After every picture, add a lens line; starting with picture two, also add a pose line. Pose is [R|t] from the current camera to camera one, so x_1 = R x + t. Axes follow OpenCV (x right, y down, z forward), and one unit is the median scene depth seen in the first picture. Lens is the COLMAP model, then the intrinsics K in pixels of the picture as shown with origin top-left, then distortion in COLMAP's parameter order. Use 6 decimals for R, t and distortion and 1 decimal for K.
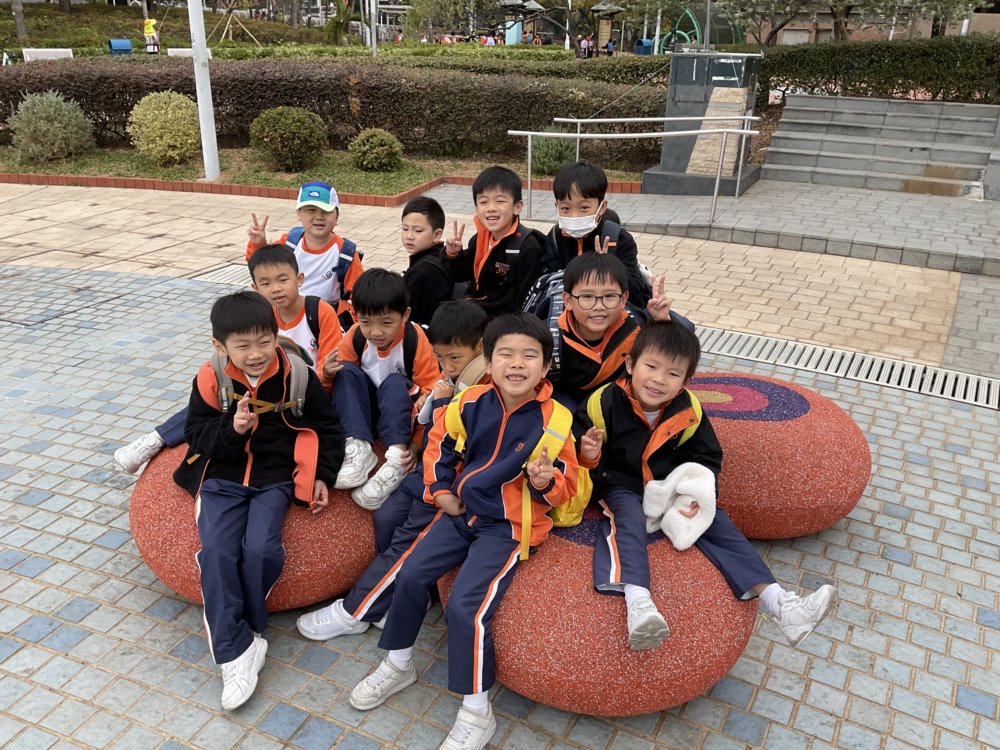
lens RADIAL K [[814.4, 0, 500.0], [0, 814.4, 375.0], [0, 0, 1]] dist [0.073795, -0.107664]
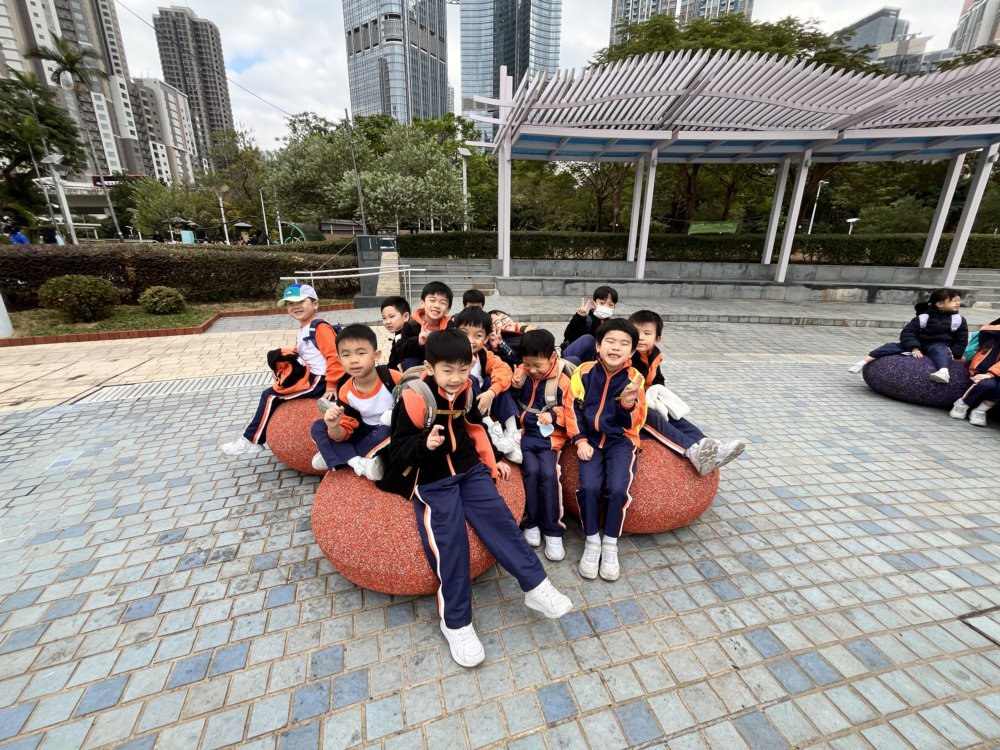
lens RADIAL K [[399.5, 0, 500.0], [0, 399.5, 375.0], [0, 0, 1]] dist [-0.006538, -0.000308]
pose [[0.761933, -0.207827, 0.613405, -0.174201], [0.253402, 0.967274, 0.012962, -0.006420], [-0.596025, 0.145562, 0.789662, 0.123837]]
